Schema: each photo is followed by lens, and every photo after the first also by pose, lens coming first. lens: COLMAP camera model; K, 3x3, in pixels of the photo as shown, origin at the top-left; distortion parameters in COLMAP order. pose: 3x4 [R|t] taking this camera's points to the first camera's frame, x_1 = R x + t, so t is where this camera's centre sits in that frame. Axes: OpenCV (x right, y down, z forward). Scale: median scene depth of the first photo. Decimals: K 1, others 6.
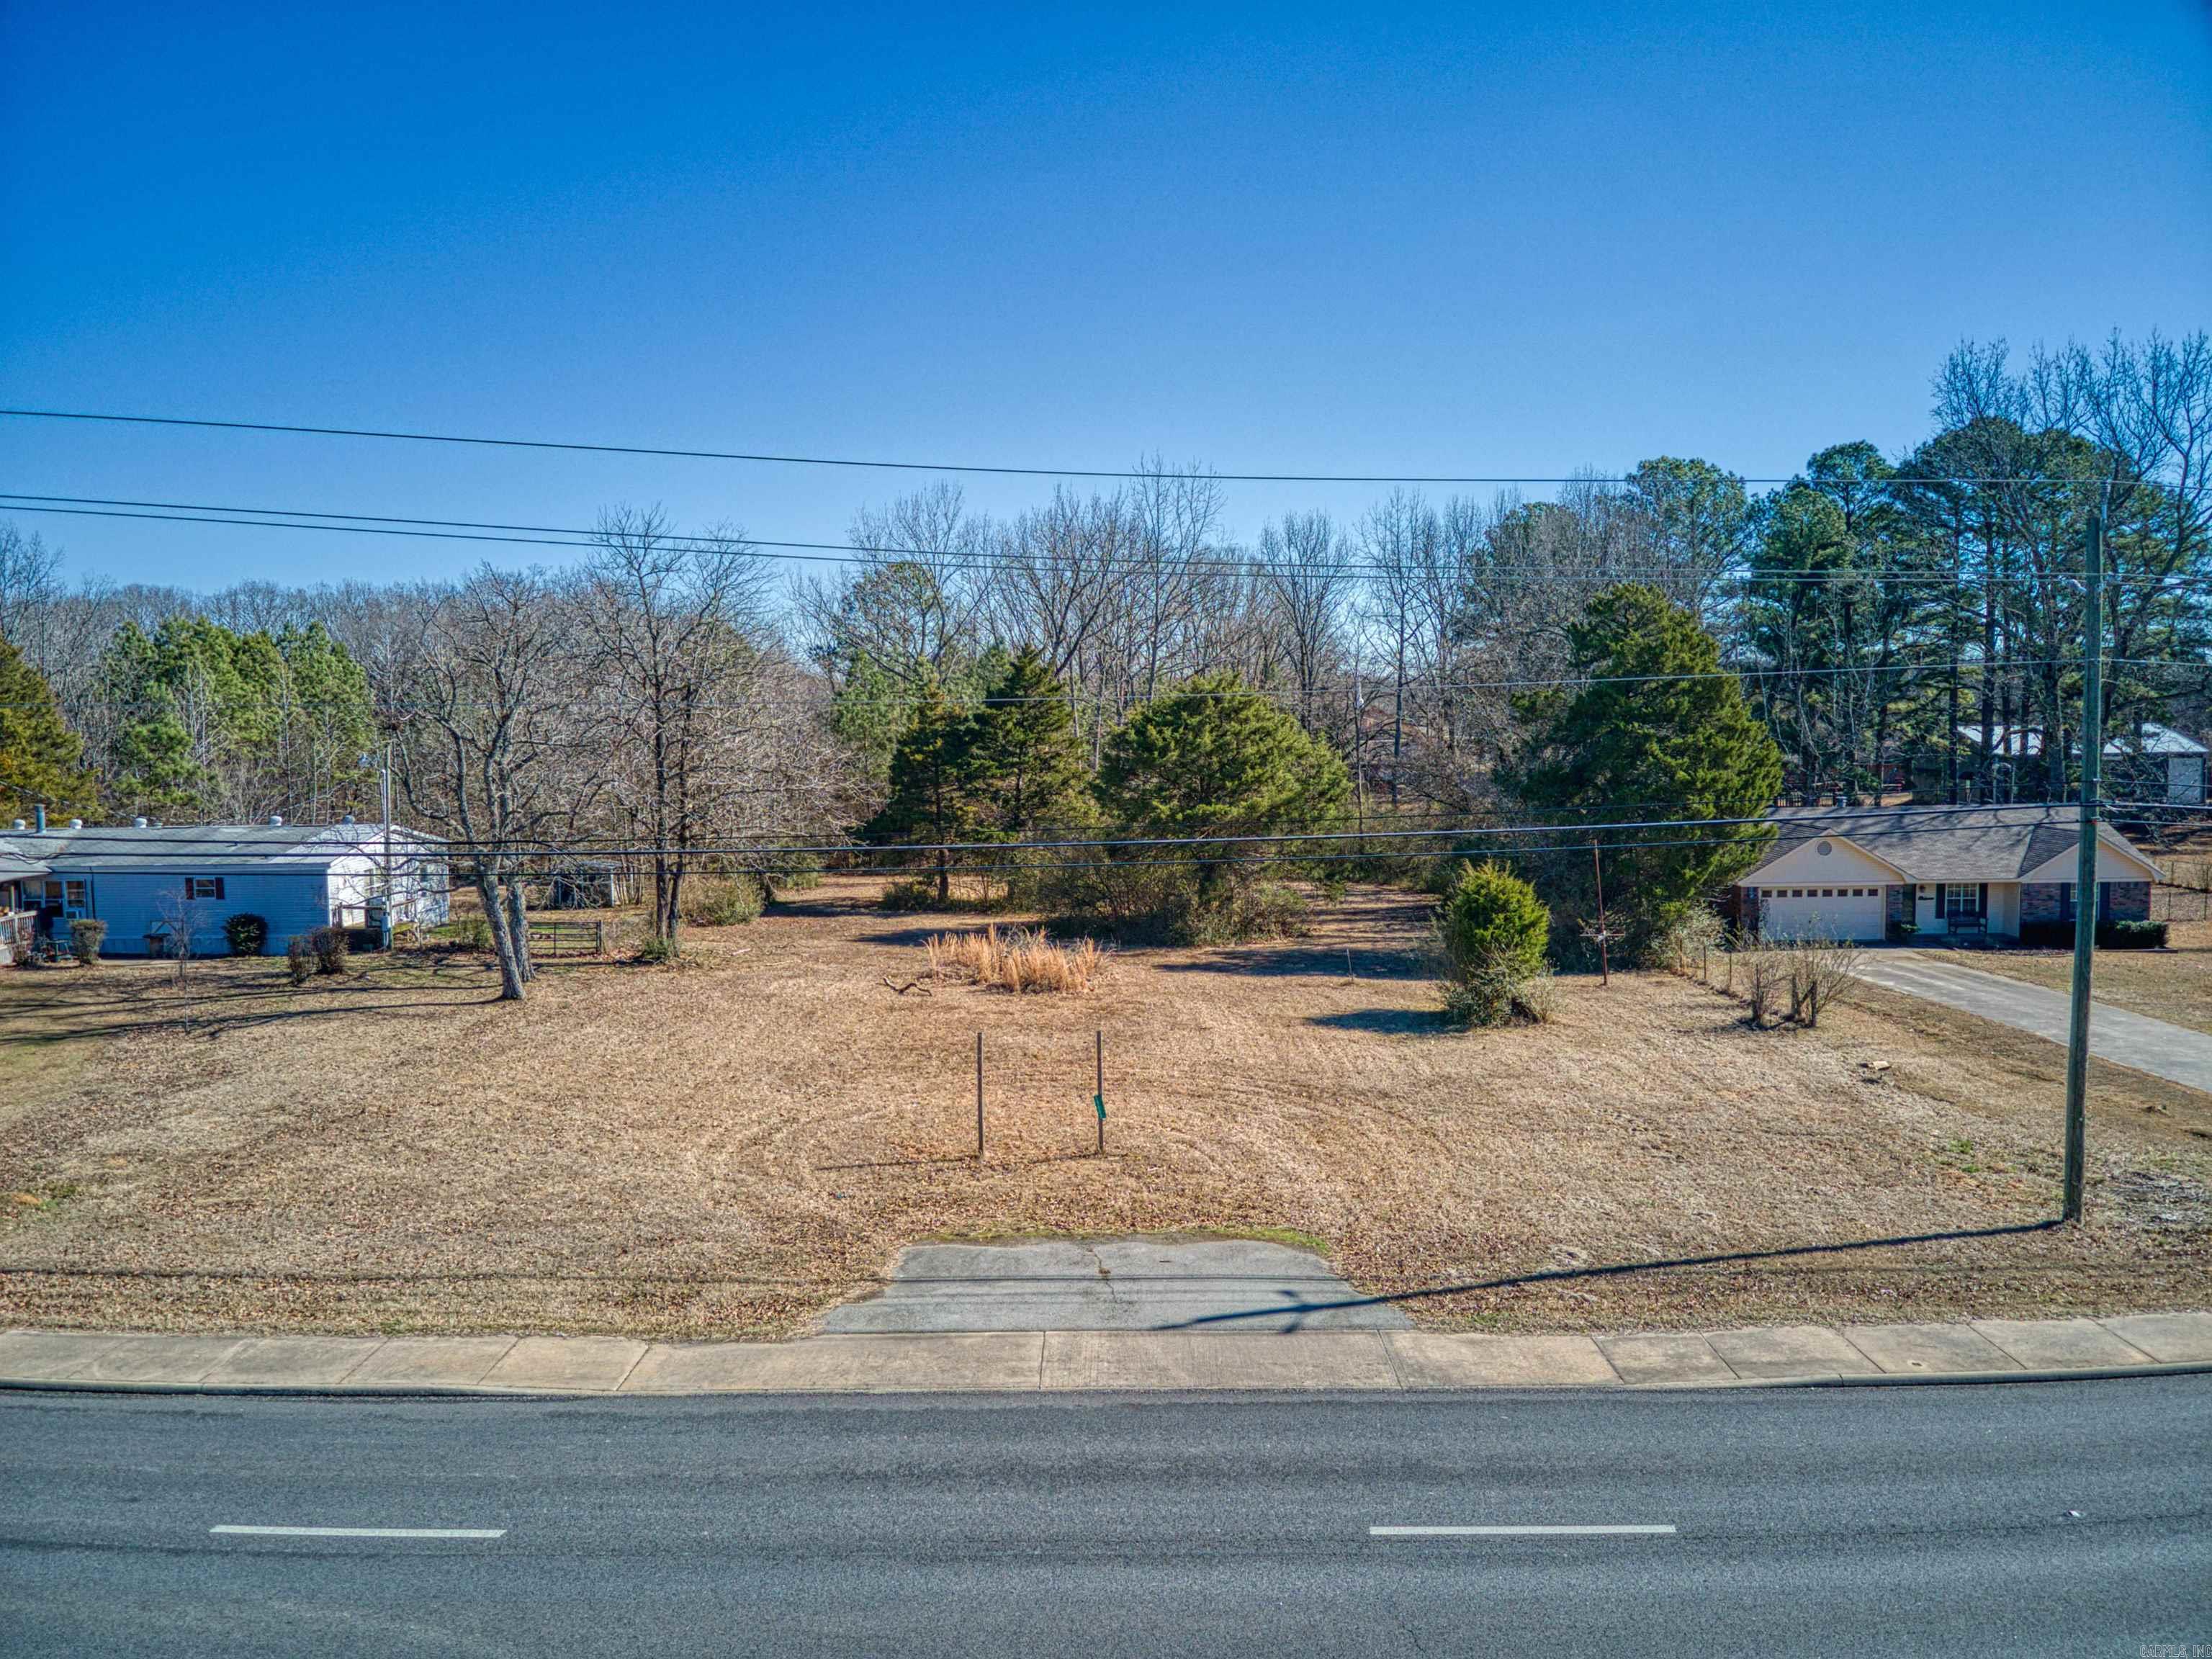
lens RADIAL K [[1566.5, 0, 1096.4], [0, 1566.5, 804.3], [0, 0, 1]] dist [0.093843, -0.168252]
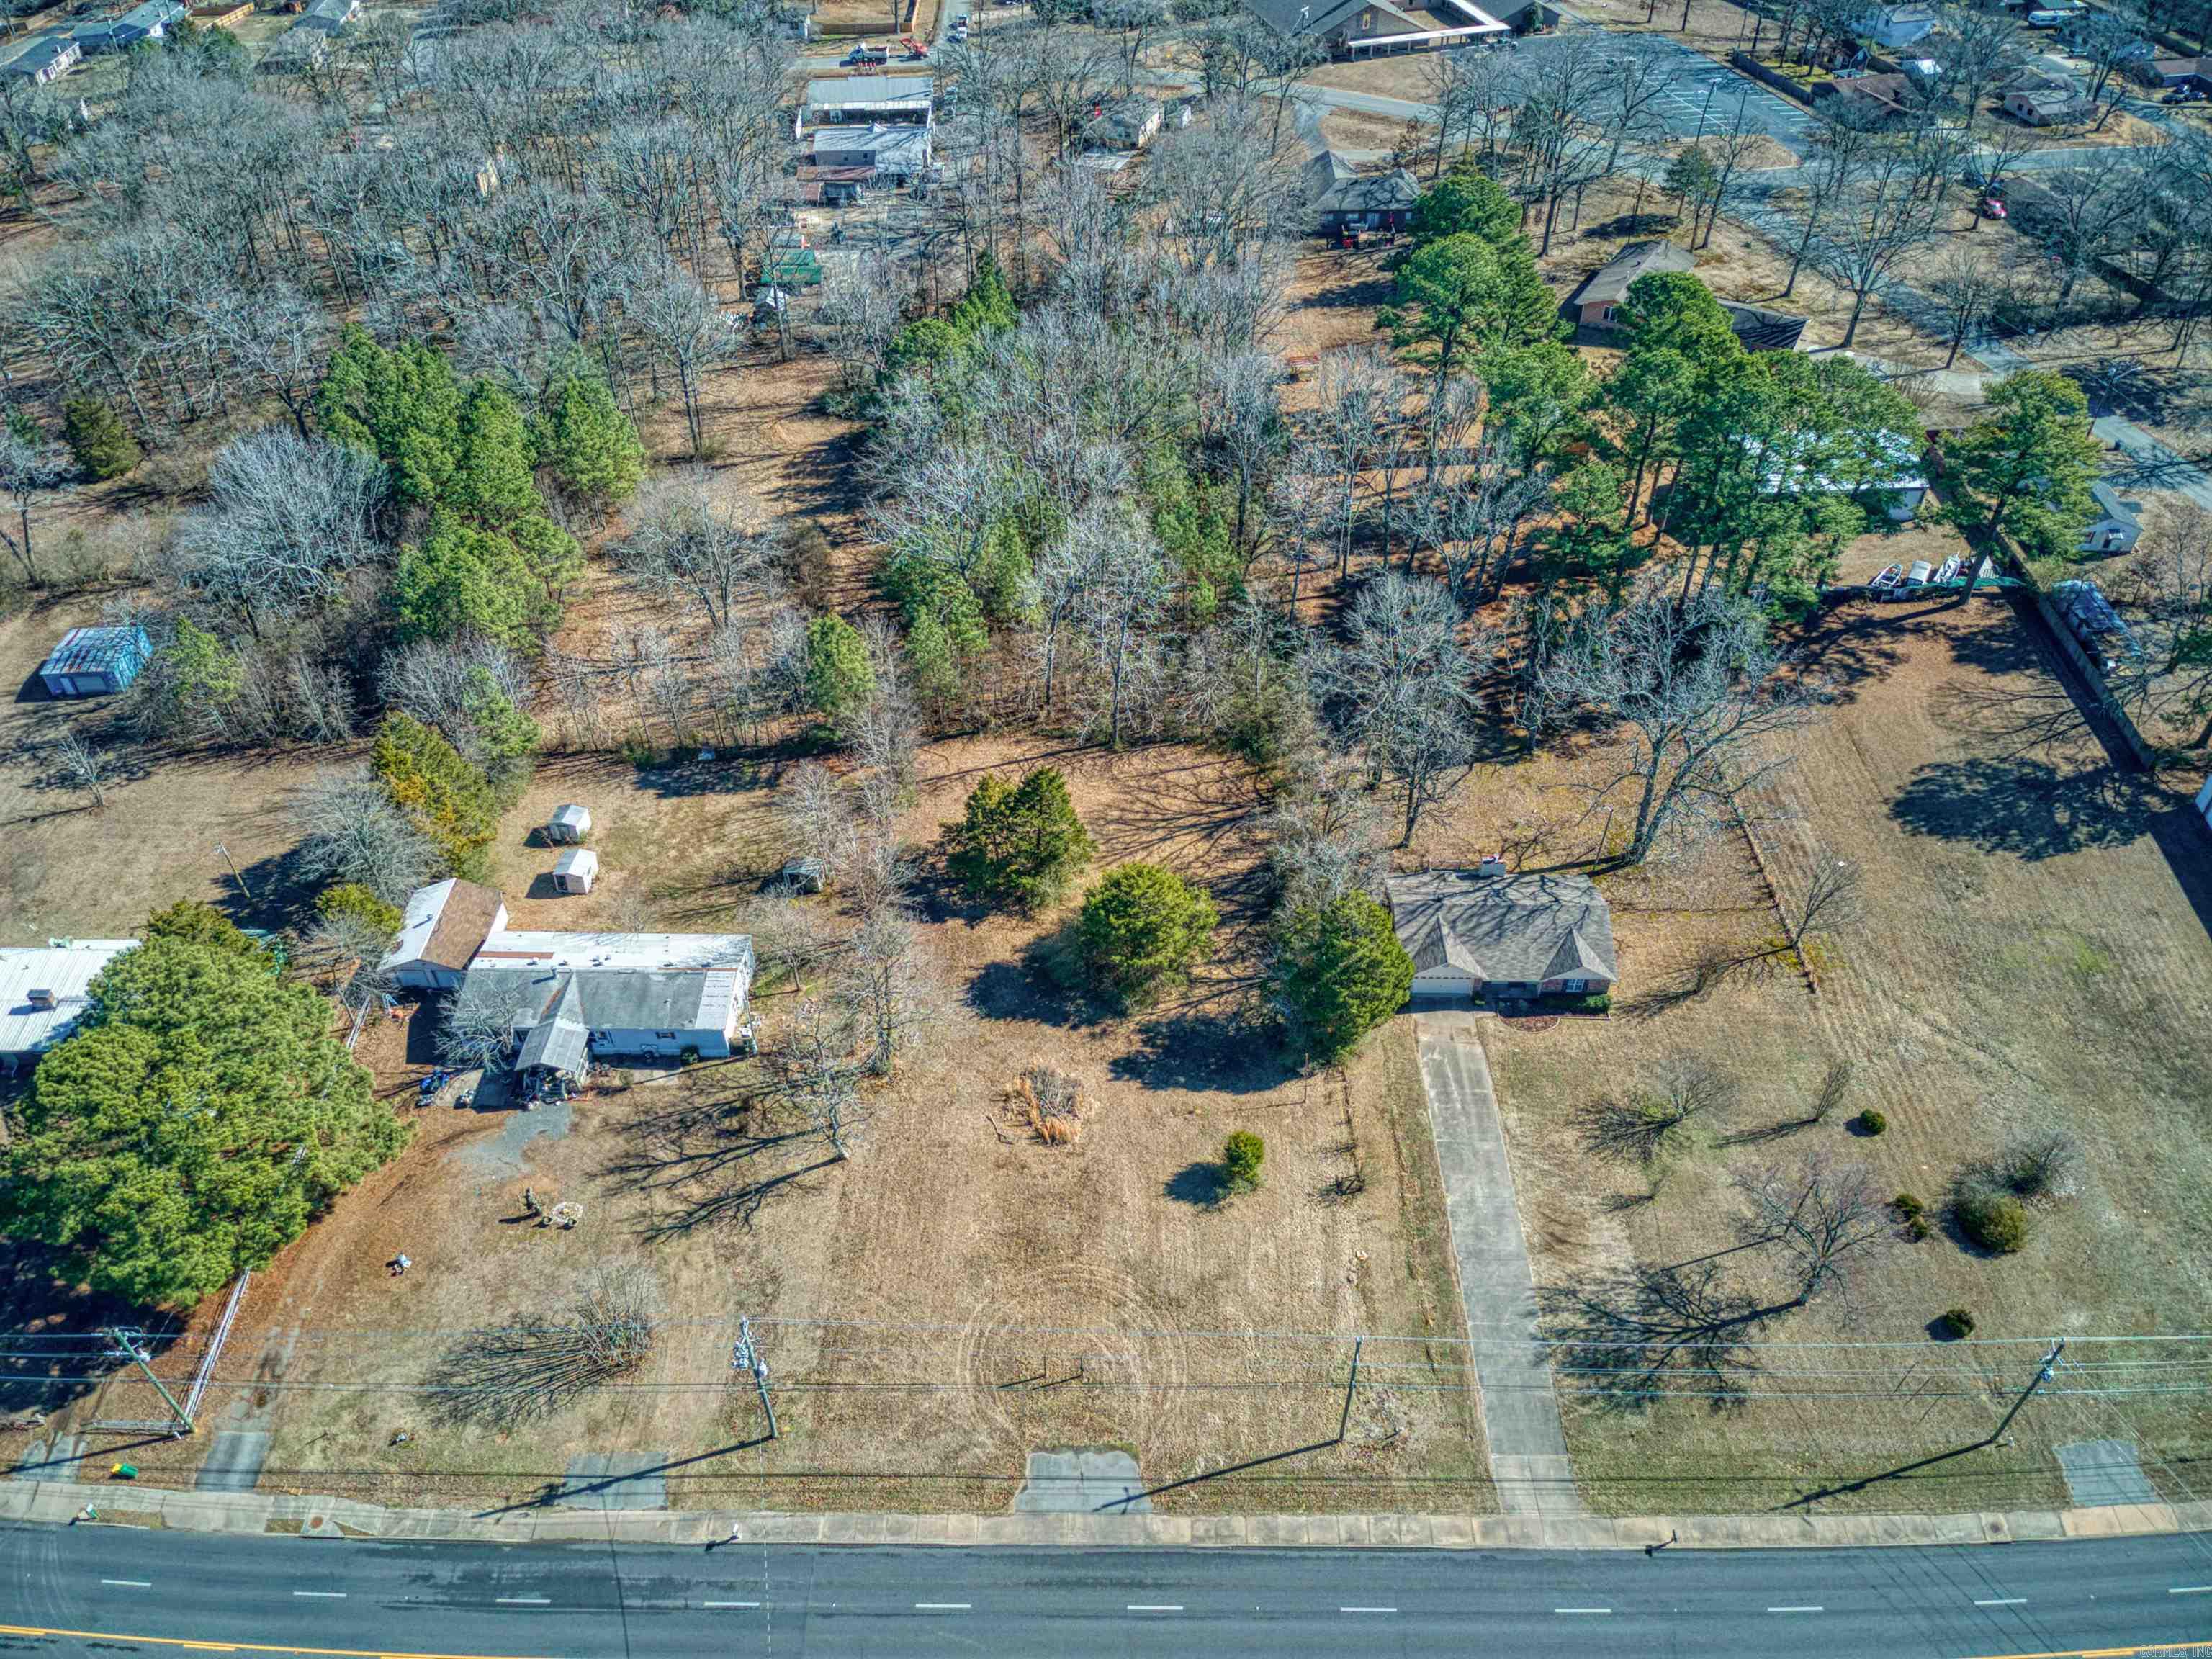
lens RADIAL K [[1558.7, 0, 1096.4], [0, 1558.7, 773.5], [0, 0, 1]] dist [0.104077, -0.174276]
pose [[0.999999, -0.001684, 0.000082, 0.025276], [0.001288, 0.794597, 0.607135, -1.998326], [-0.001088, -0.607134, 0.794598, -0.621751]]
